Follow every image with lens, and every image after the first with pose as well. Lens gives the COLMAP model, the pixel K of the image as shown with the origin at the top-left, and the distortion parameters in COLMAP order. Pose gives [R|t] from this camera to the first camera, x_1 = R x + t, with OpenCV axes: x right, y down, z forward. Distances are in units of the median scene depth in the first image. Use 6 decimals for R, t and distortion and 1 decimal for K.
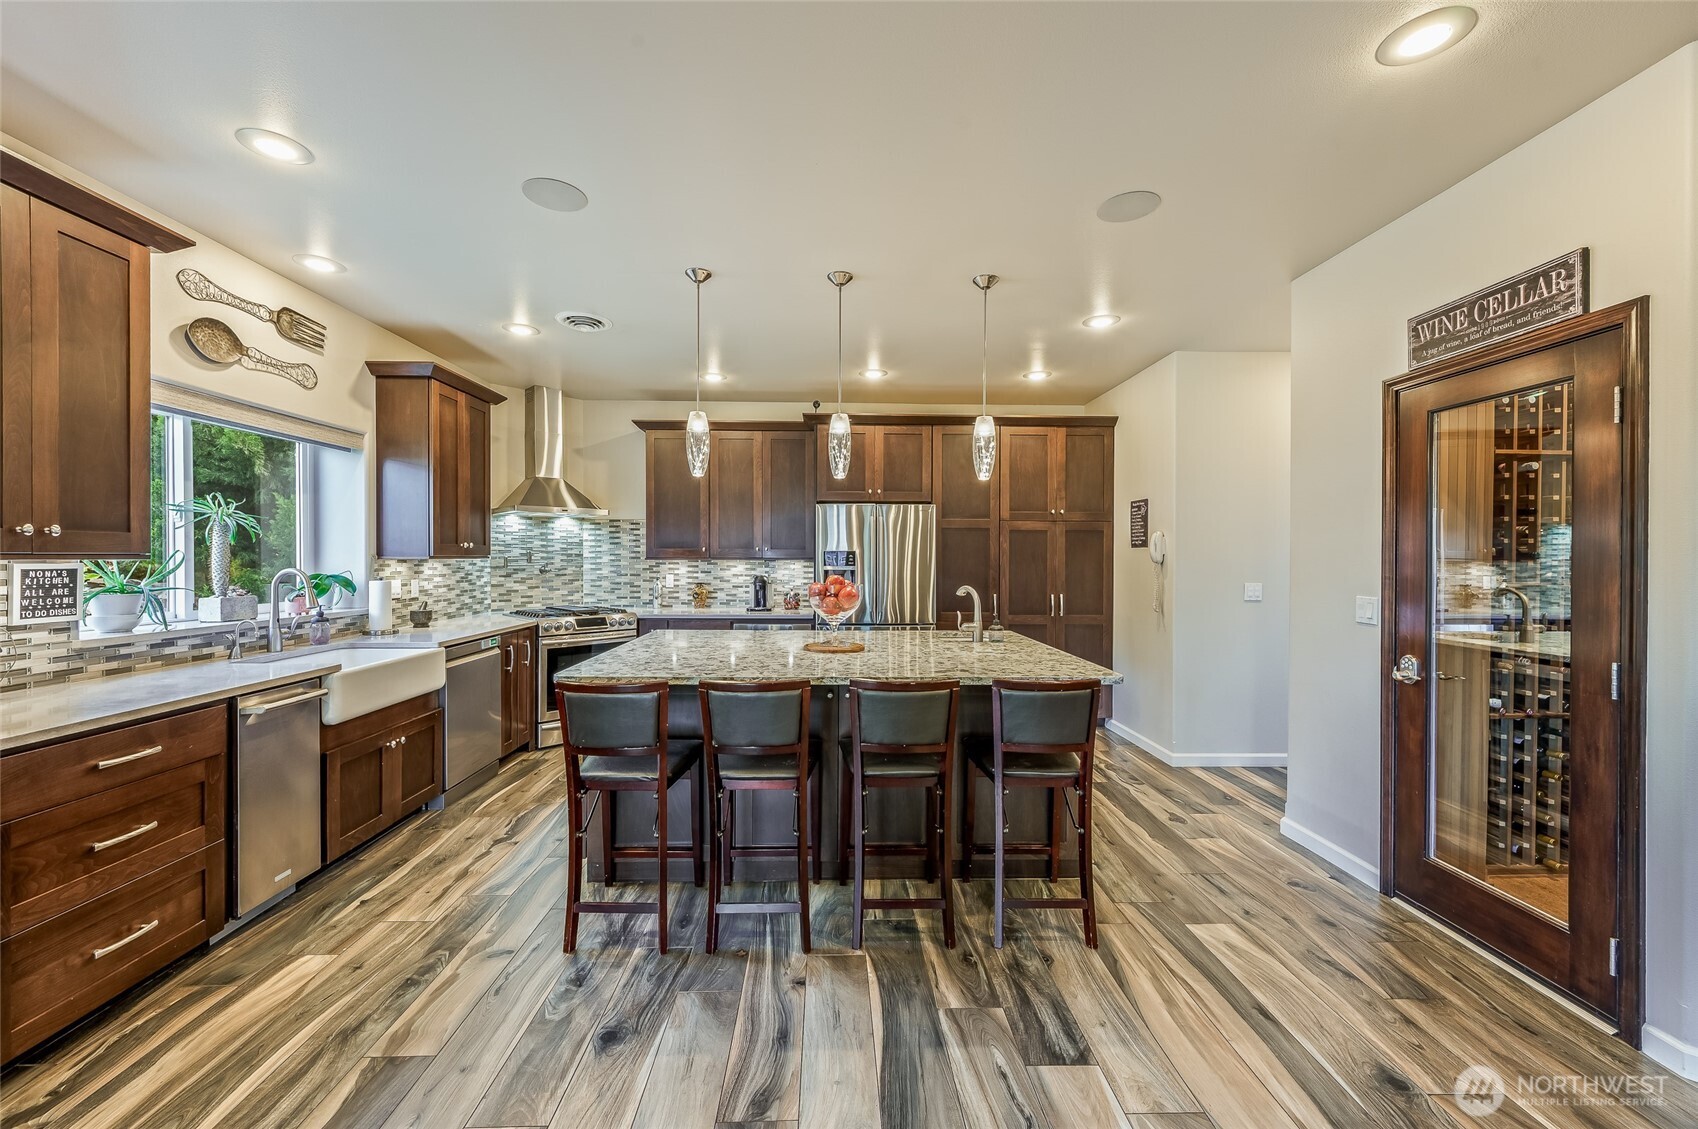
lens RADIAL K [[671.6, 0, 846.5], [0, 671.6, 560.9], [0, 0, 1]] dist [-0.000491, 0.000156]
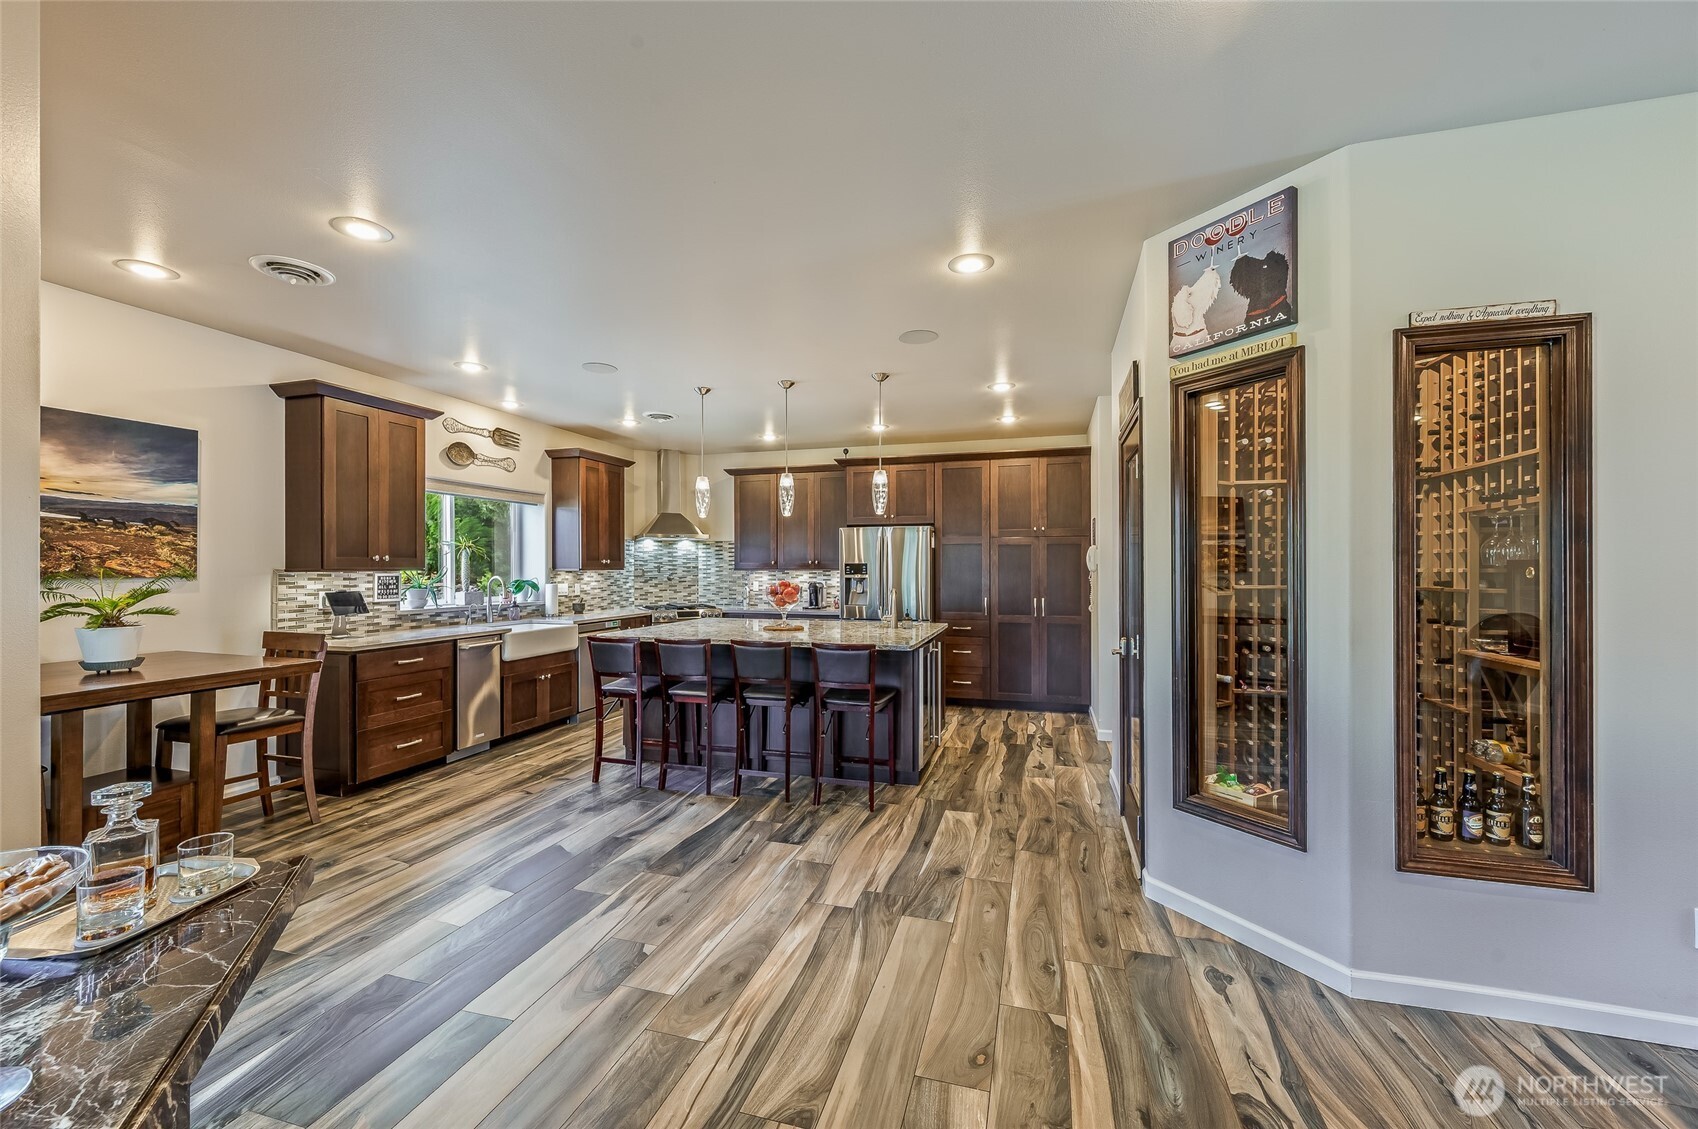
lens RADIAL K [[669.7, 0, 848.1], [0, 669.7, 563.9], [0, 0, 1]] dist [-0.001940, -0.000090]
pose [[0.951890, -0.006720, -0.306366, 0.500227], [0.003321, 0.999927, -0.011613, 0.002046], [0.306422, 0.010036, 0.951843, -0.335130]]
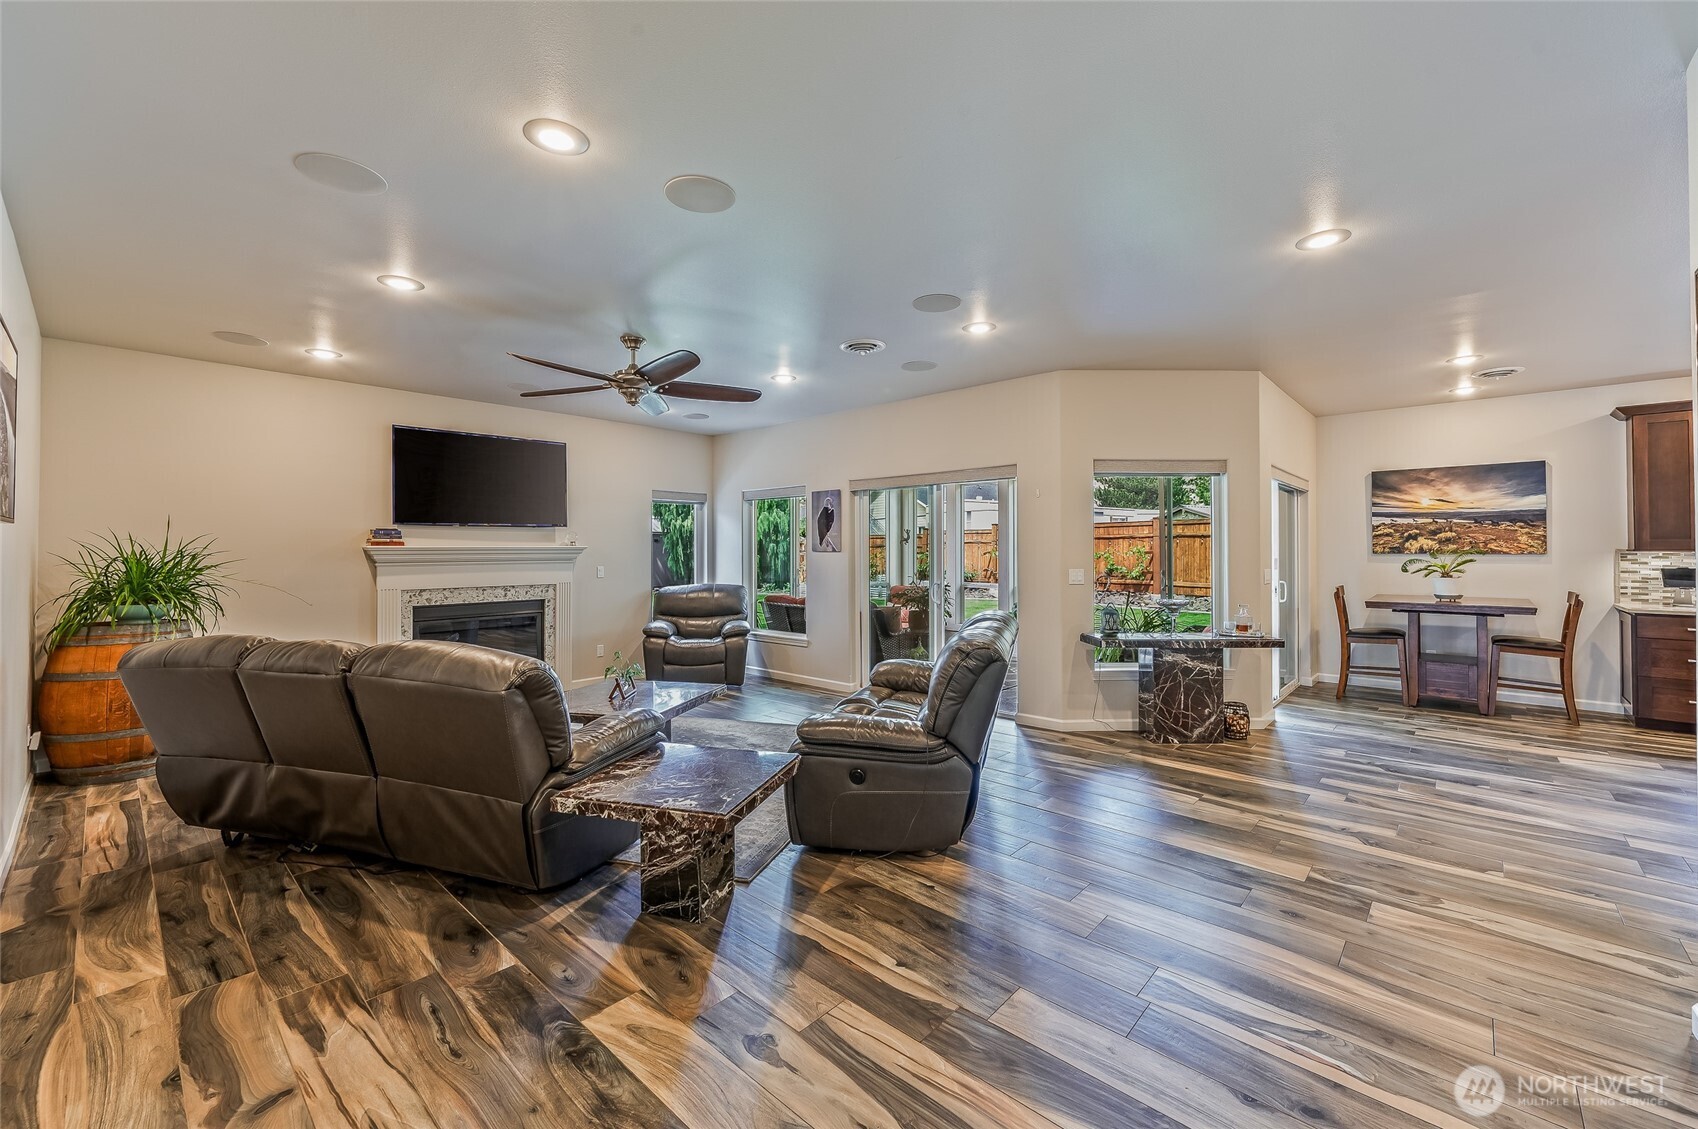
lens RADIAL K [[678.4, 0, 852.3], [0, 678.4, 548.9], [0, 0, 1]] dist [-0.006911, 0.000007]
pose [[-0.688092, -0.004971, -0.725606, 1.516195], [-0.006227, 0.999980, -0.000946, 0.006342], [0.725596, 0.003867, -0.688110, 0.216816]]
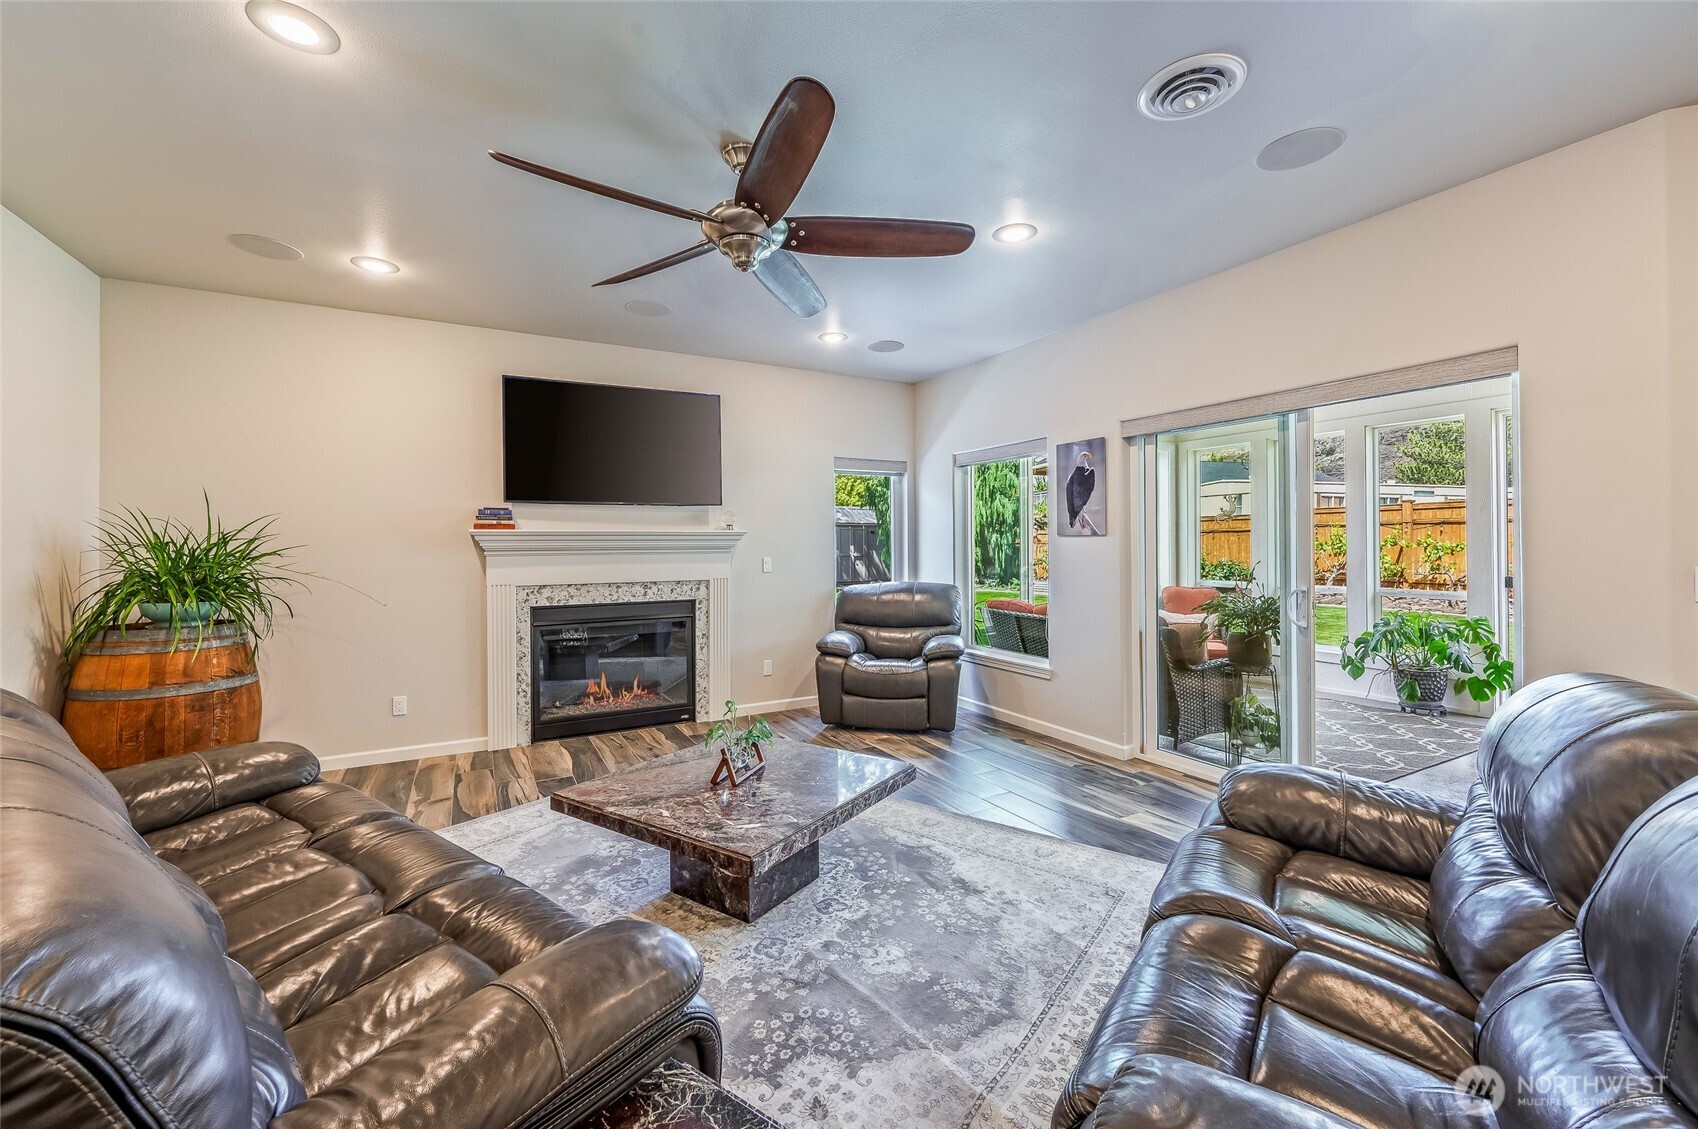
lens RADIAL K [[678.4, 0, 852.3], [0, 678.4, 548.9], [0, 0, 1]] dist [-0.006911, 0.000007]
pose [[-0.883659, 0.002091, -0.468127, 1.158038], [-0.002231, 0.999960, 0.008678, 0.025830], [0.468126, 0.008713, -0.883619, -0.217253]]
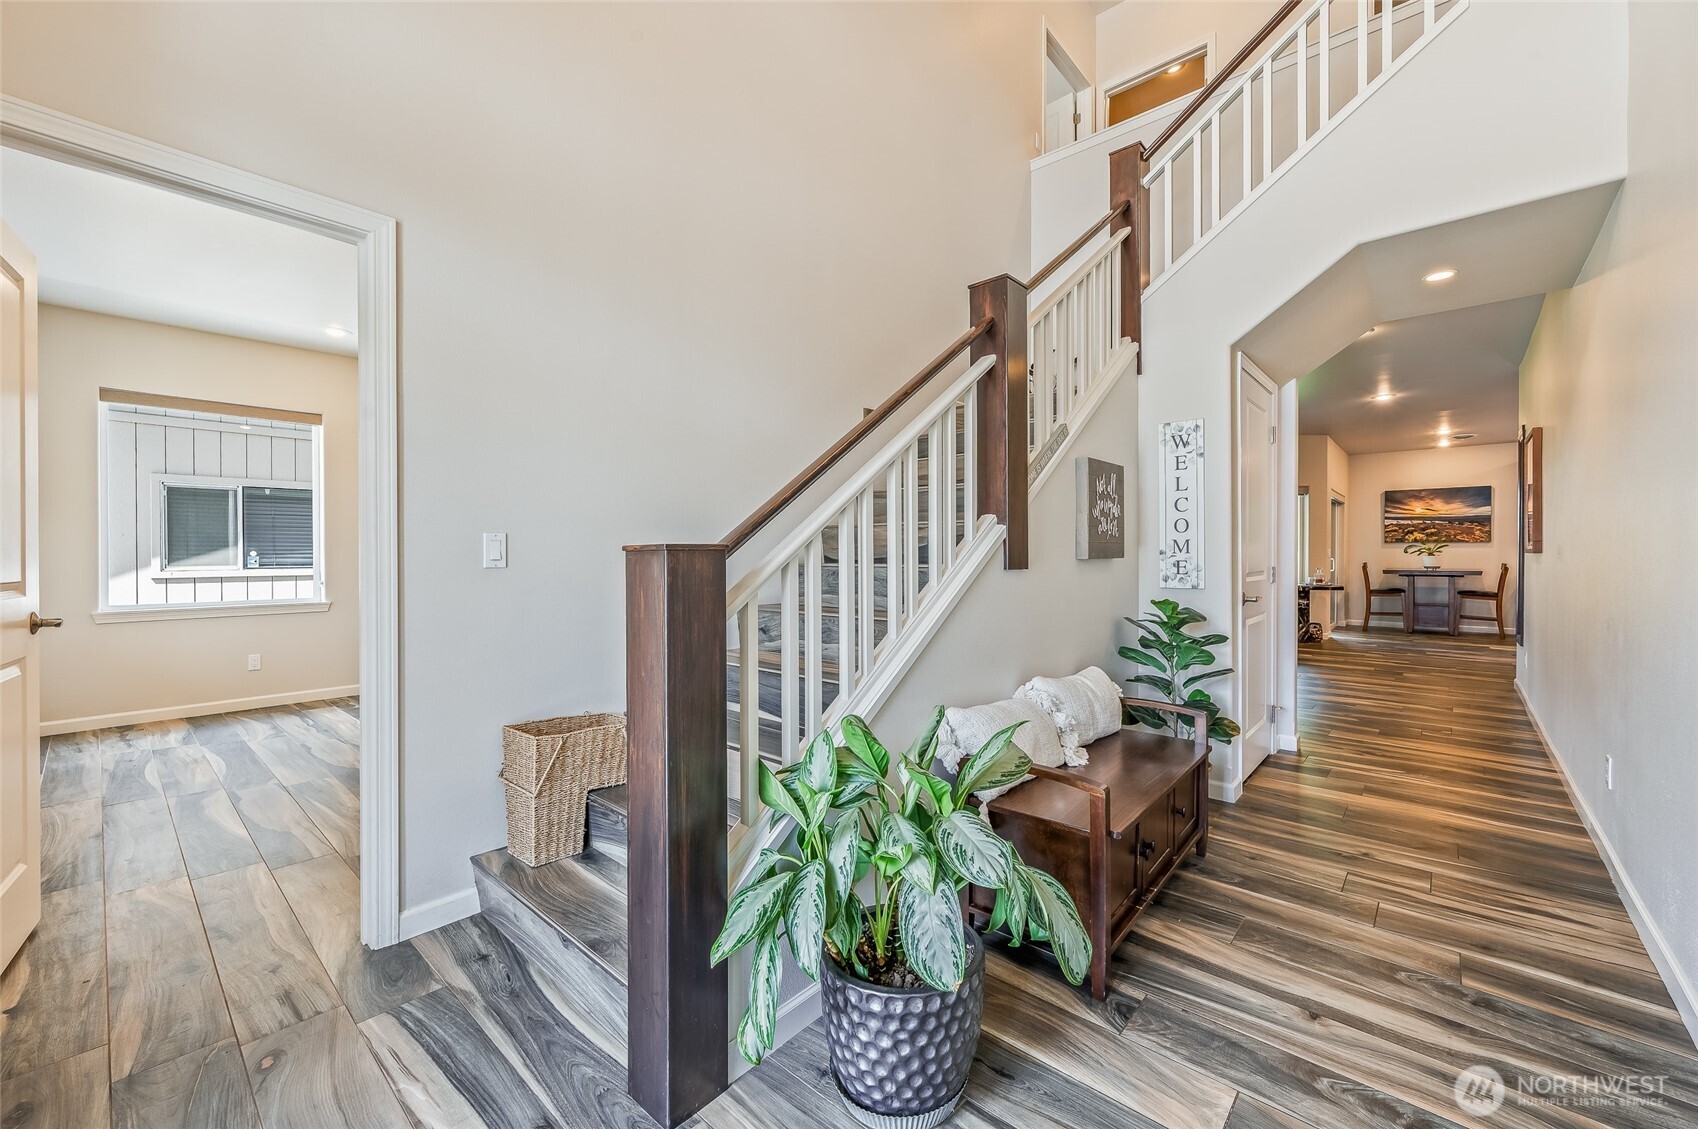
lens RADIAL K [[669.7, 0, 848.1], [0, 669.7, 563.9], [0, 0, 1]] dist [-0.001940, -0.000090]
pose [[-0.681577, 0.007847, -0.731704, 2.901670], [-0.005862, 0.999852, 0.016183, 0.066536], [0.731723, 0.015320, -0.681430, 0.254097]]
